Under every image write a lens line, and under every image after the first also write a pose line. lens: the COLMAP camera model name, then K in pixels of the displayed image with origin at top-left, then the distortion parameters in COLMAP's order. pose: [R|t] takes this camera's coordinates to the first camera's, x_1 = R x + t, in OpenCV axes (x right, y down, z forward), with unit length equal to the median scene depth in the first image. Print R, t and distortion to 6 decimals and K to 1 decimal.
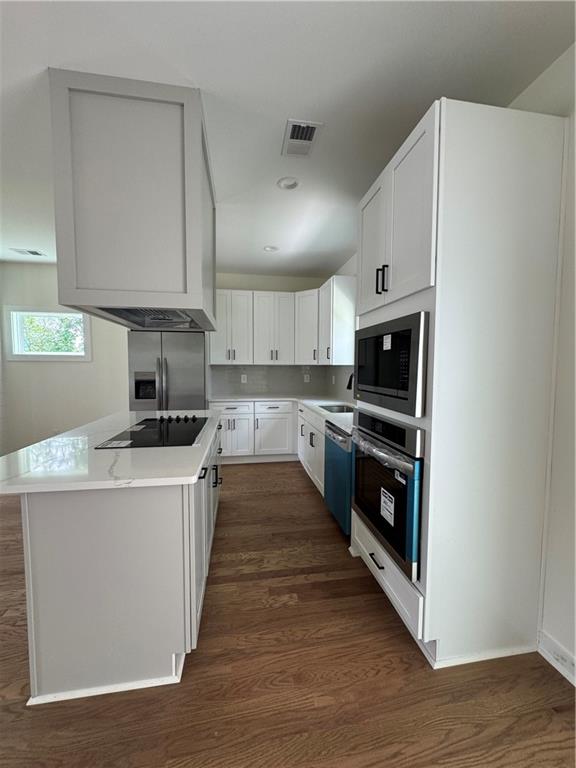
lens RADIAL K [[309.8, 0, 291.3], [0, 309.8, 383.5], [0, 0, 1]] dist [-0.002467, 0.000498]
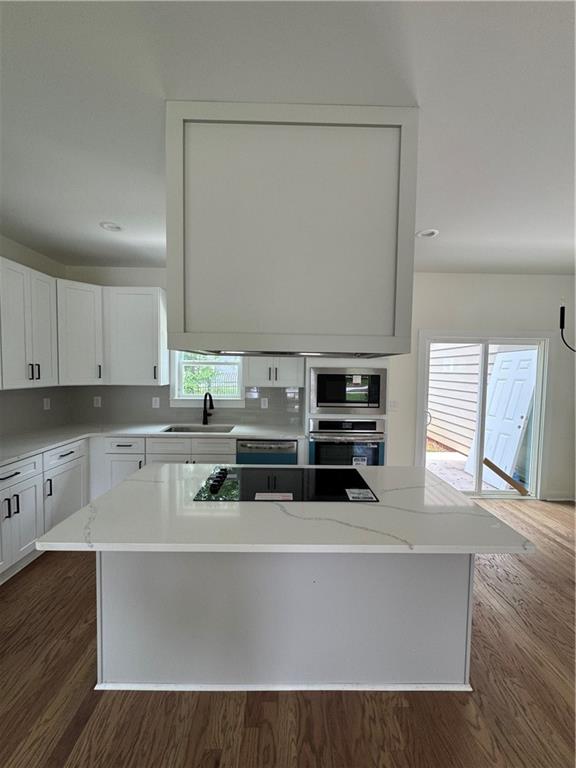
lens RADIAL K [[309.8, 0, 291.3], [0, 309.8, 383.5], [0, 0, 1]] dist [-0.002467, 0.000498]
pose [[0.151684, -0.042383, 0.987520, -0.601582], [0.043244, 0.998408, 0.036208, -0.071322], [-0.987483, 0.037212, 0.153276, 0.415697]]
